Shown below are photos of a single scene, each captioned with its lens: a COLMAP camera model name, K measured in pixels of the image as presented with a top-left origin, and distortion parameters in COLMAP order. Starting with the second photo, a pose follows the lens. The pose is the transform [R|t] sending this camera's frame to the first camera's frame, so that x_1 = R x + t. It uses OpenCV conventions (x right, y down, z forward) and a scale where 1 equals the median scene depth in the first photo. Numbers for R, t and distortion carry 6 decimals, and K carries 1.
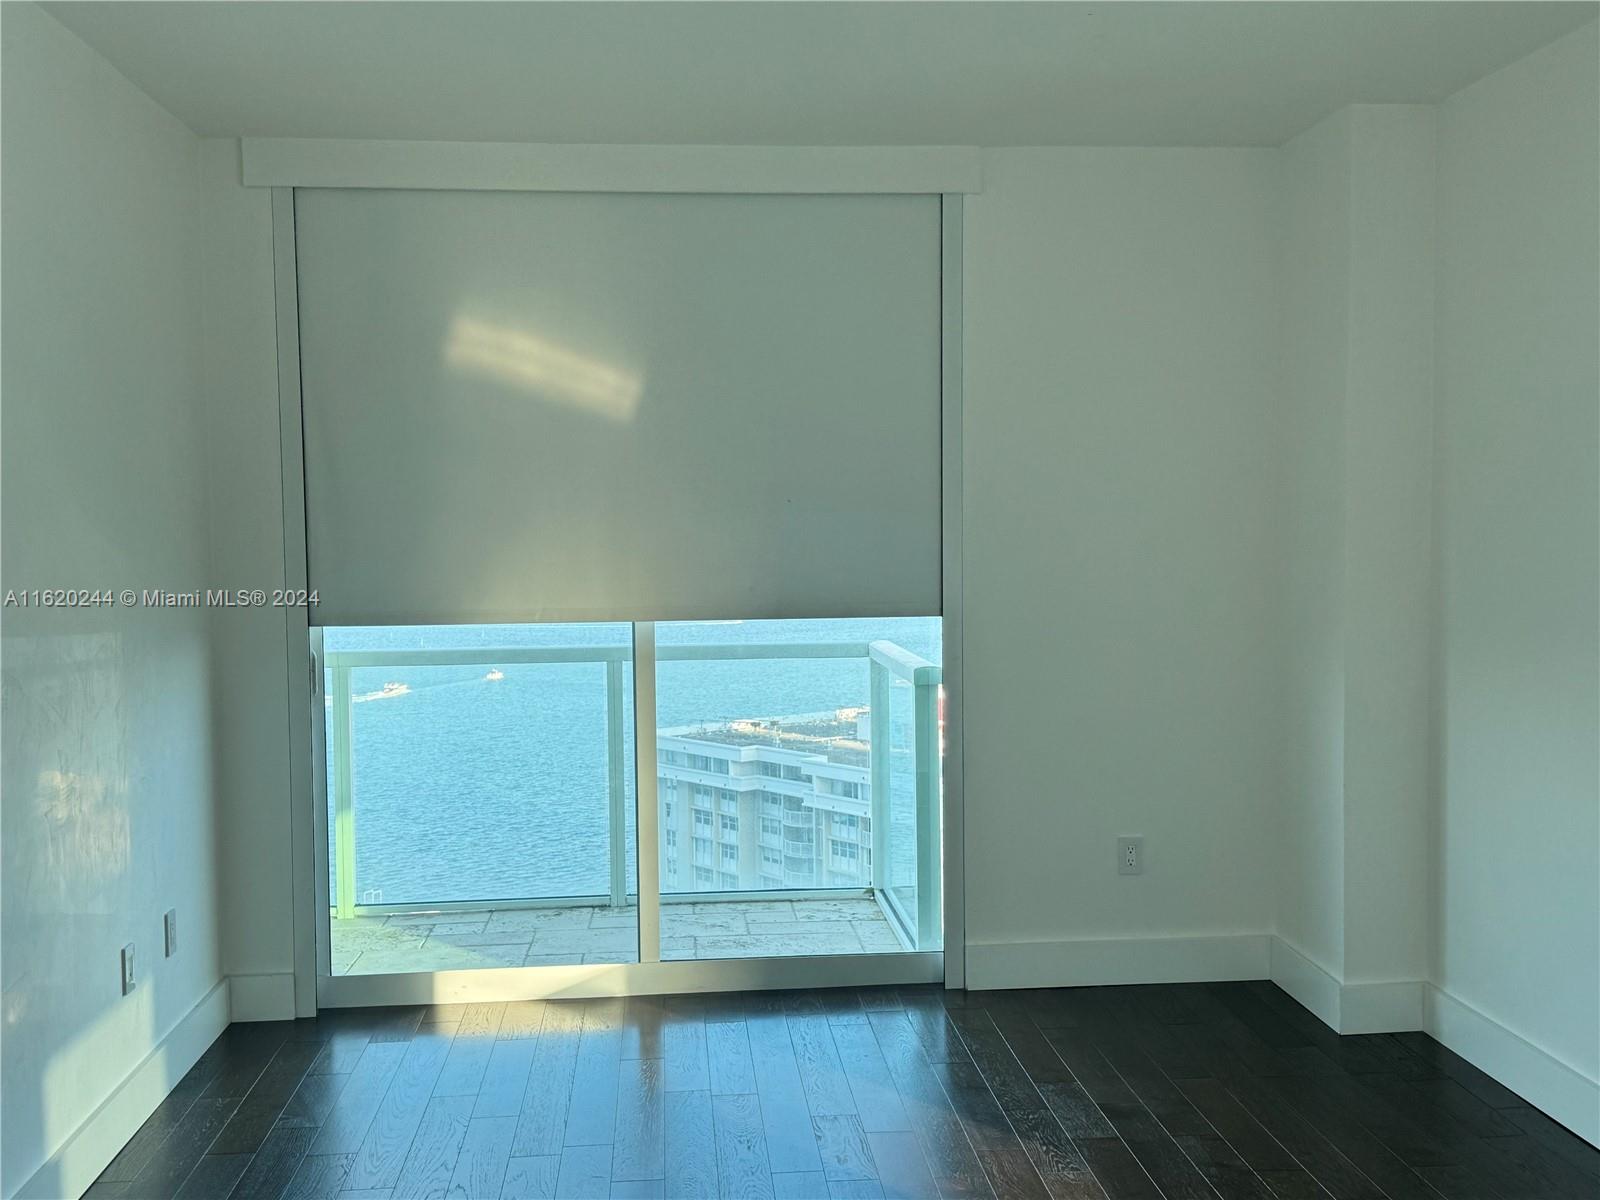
lens RADIAL K [[1687.5, 0, 807.1], [0, 1687.5, 605.2], [0, 0, 1]] dist [0.075509, 0.000000]
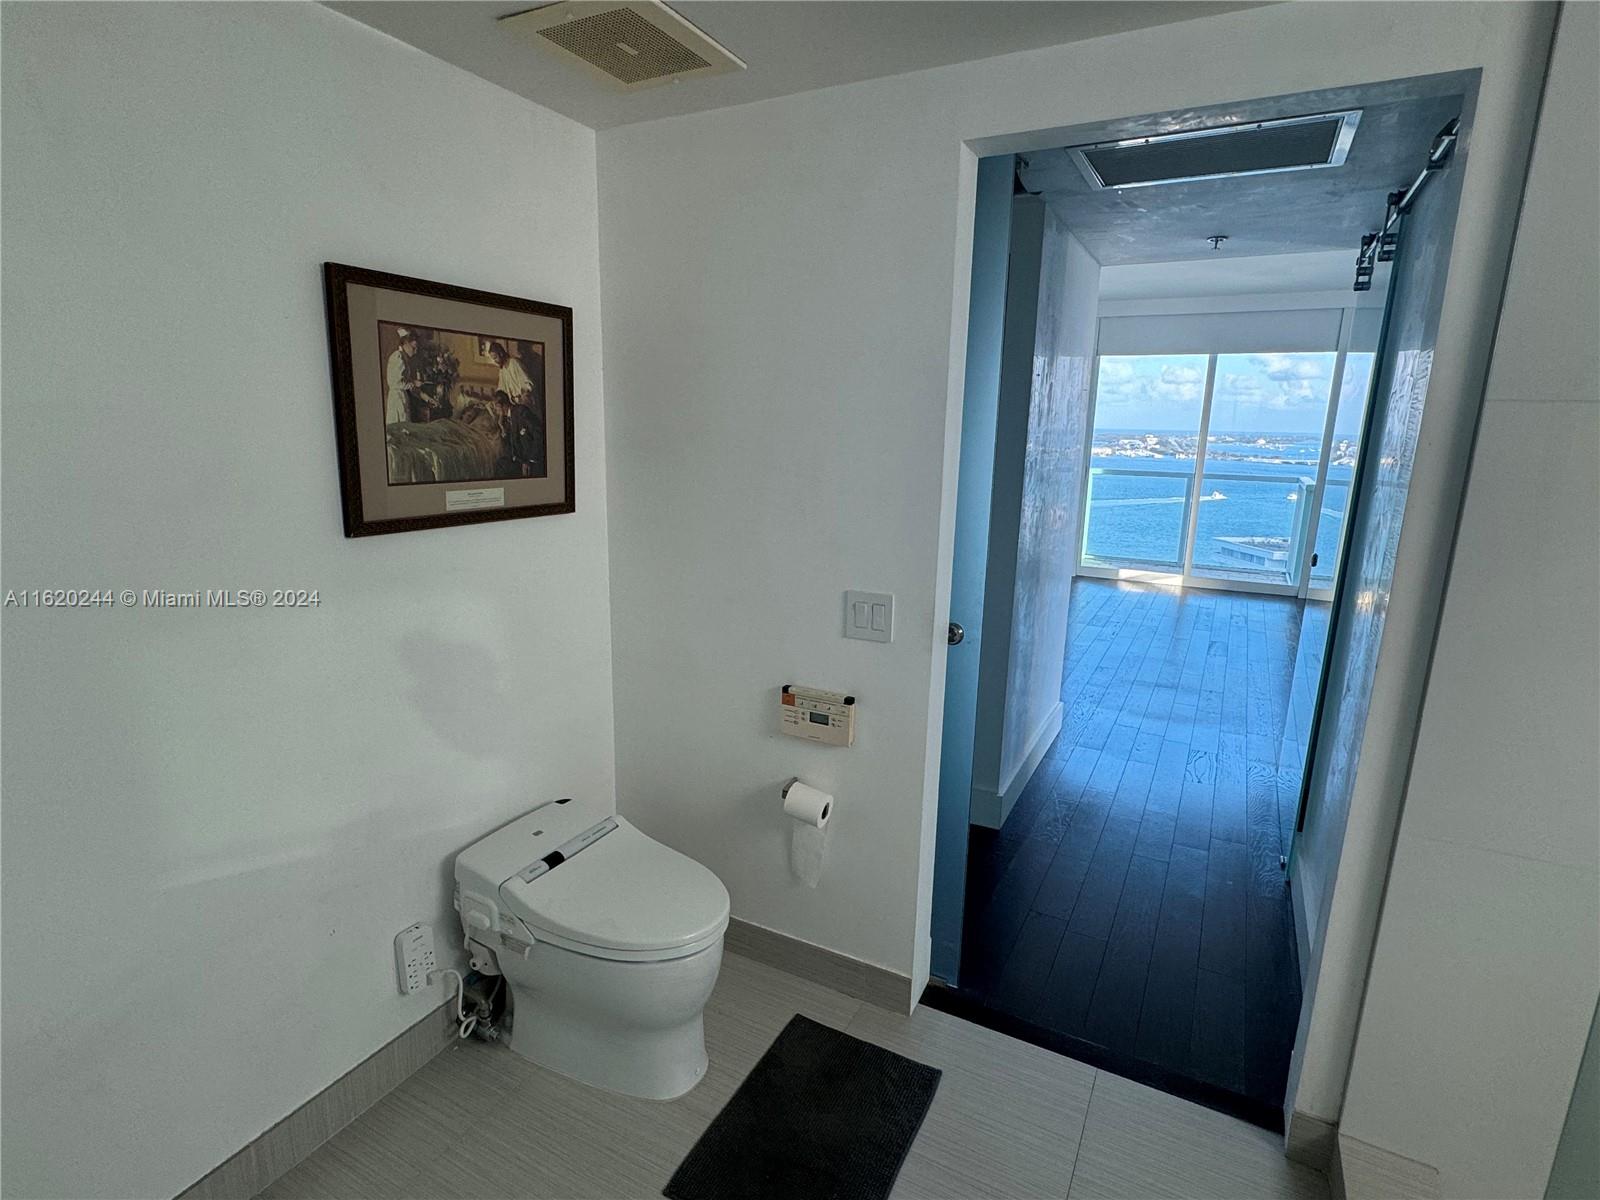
lens RADIAL K [[824.1, 0, 804.0], [0, 824.1, 606.4], [0, 0, 1]] dist [-0.002174, 0.000879]
pose [[0.841701, 0.145418, -0.519993, 0.086115], [-0.053103, 0.980676, 0.188294, 0.019406], [0.537326, -0.130874, 0.833158, -0.497321]]
